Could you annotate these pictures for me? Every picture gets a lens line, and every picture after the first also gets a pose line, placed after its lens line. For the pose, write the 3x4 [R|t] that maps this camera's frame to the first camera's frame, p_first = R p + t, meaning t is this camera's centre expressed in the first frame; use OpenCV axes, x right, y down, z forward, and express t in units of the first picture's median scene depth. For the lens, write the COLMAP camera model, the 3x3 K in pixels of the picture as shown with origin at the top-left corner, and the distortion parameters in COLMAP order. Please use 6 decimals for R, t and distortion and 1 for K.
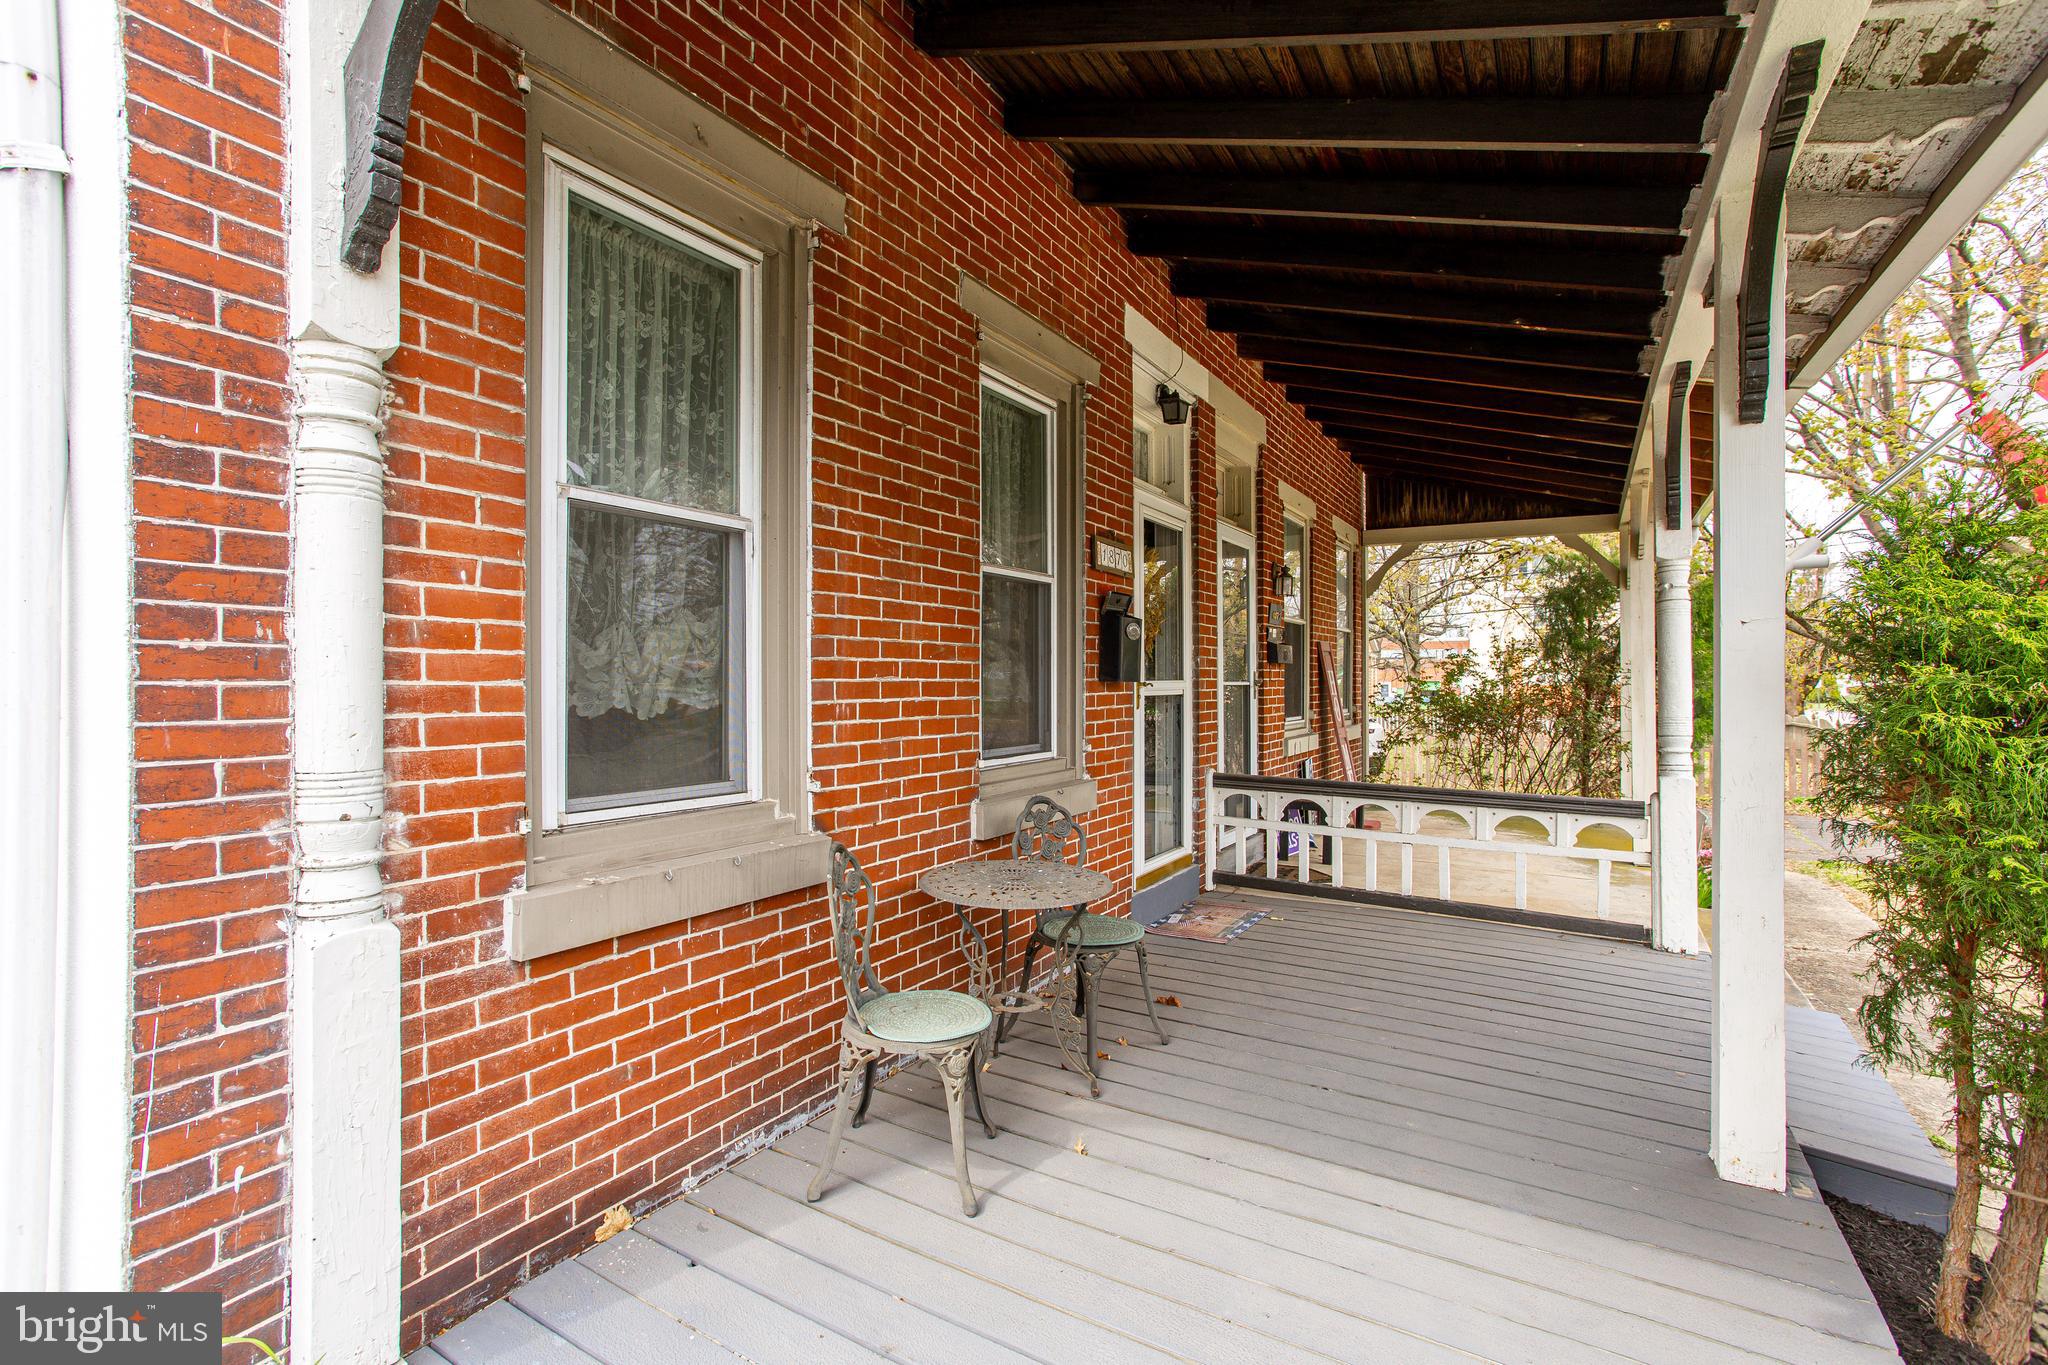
lens RADIAL K [[972.5, 0, 1018.4], [0, 972.5, 680.6], [0, 0, 1]] dist [0.001430, 0.000293]
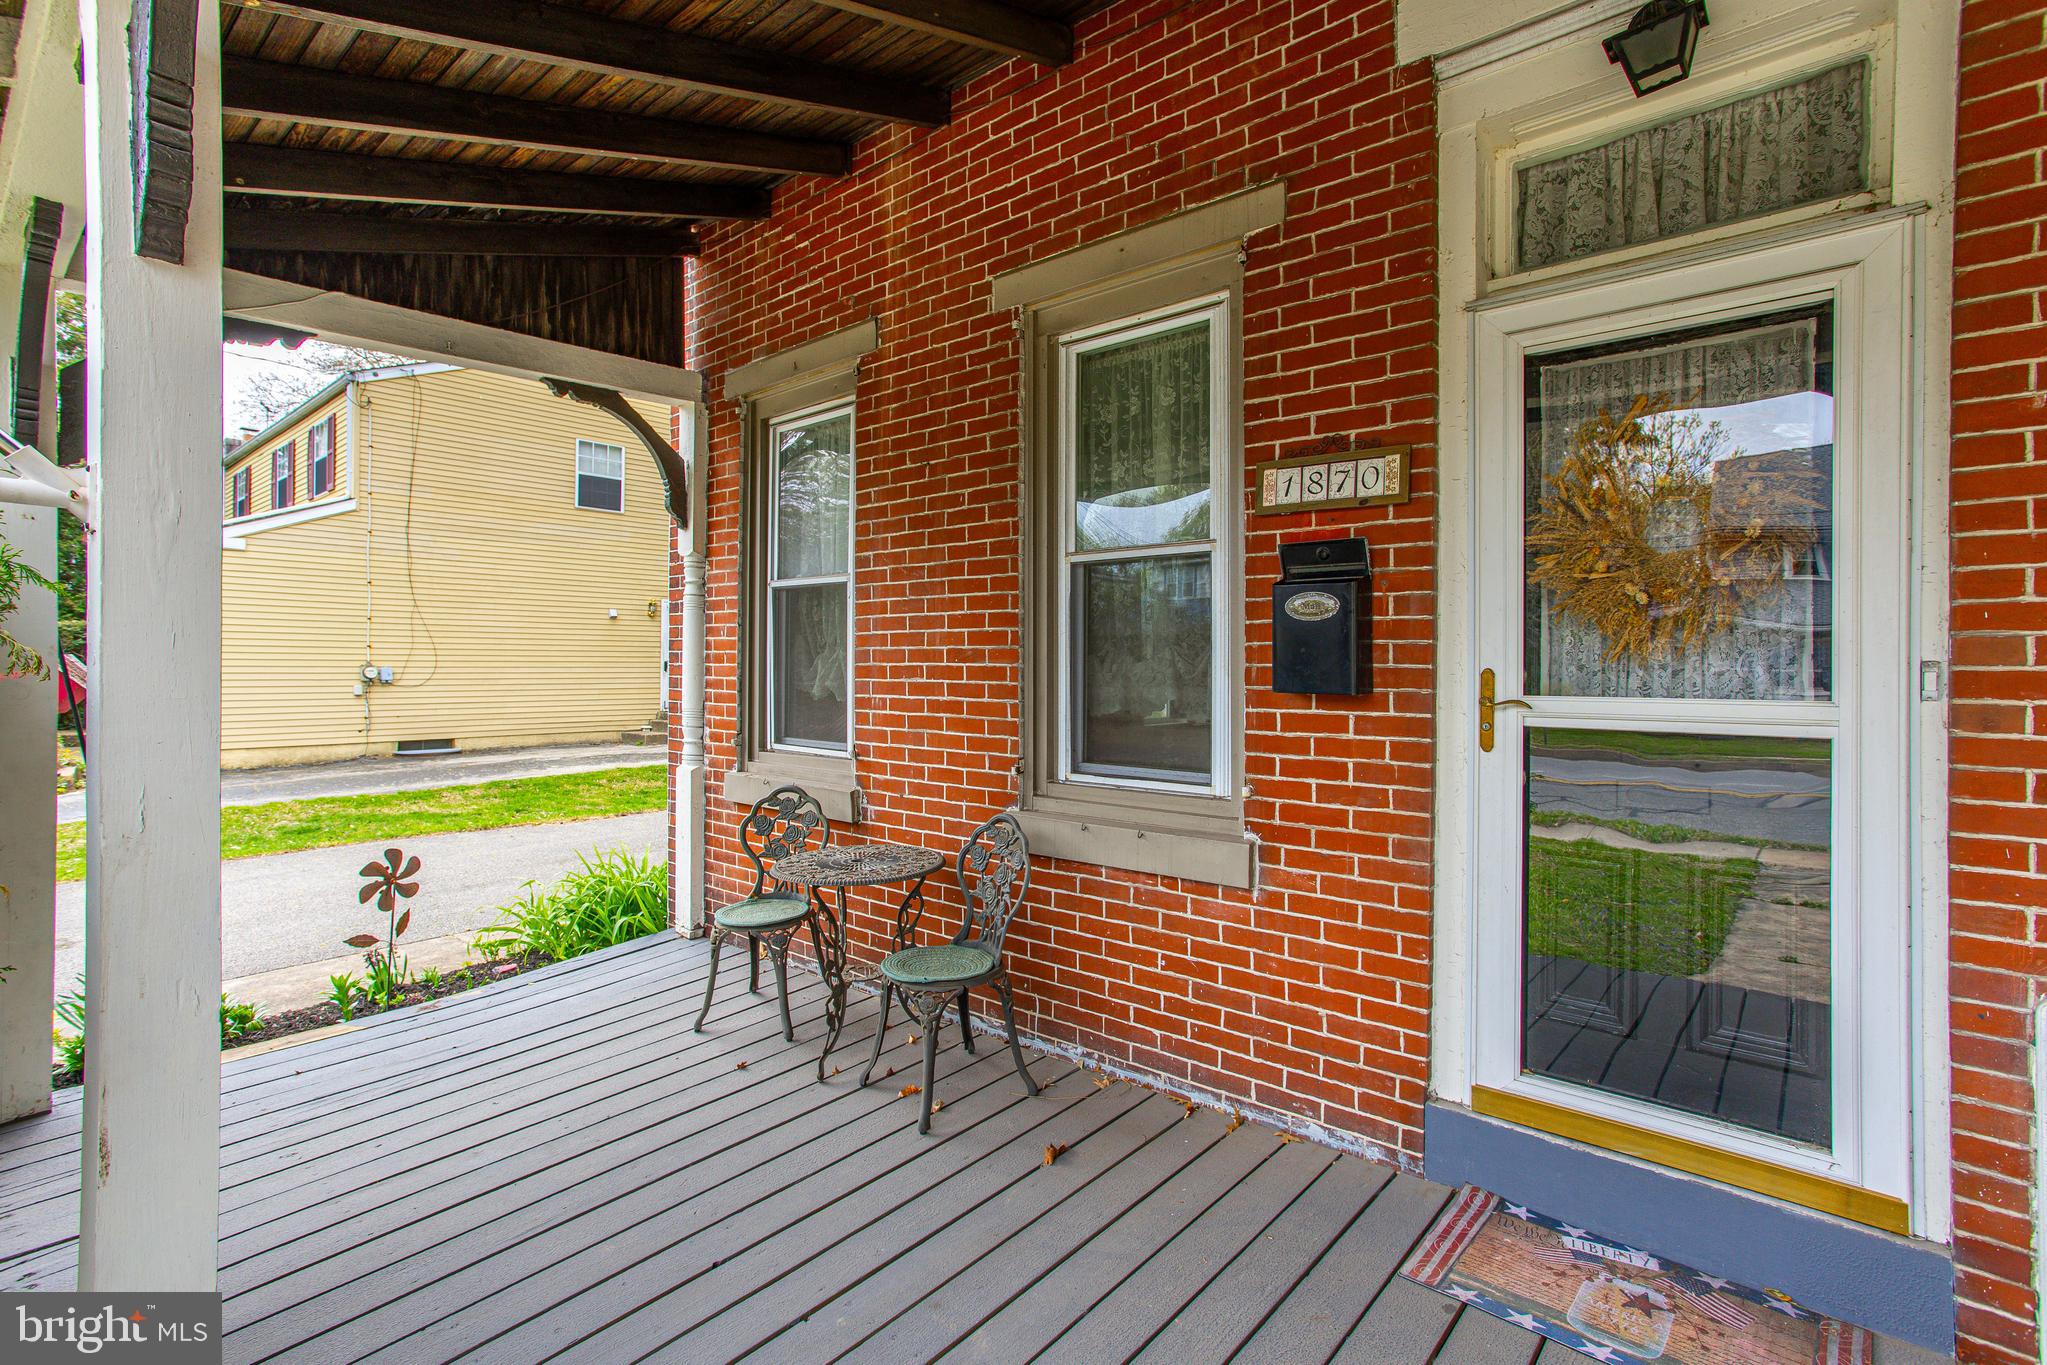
lens RADIAL K [[972.0, 0, 1028.6], [0, 972.0, 664.1], [0, 0, 1]] dist [0.001430, 0.000293]
pose [[-0.173921, -0.003448, -0.984754, 1.064639], [-0.008108, 0.999965, -0.002069, -0.020542], [0.984726, 0.007625, -0.173943, 1.391167]]
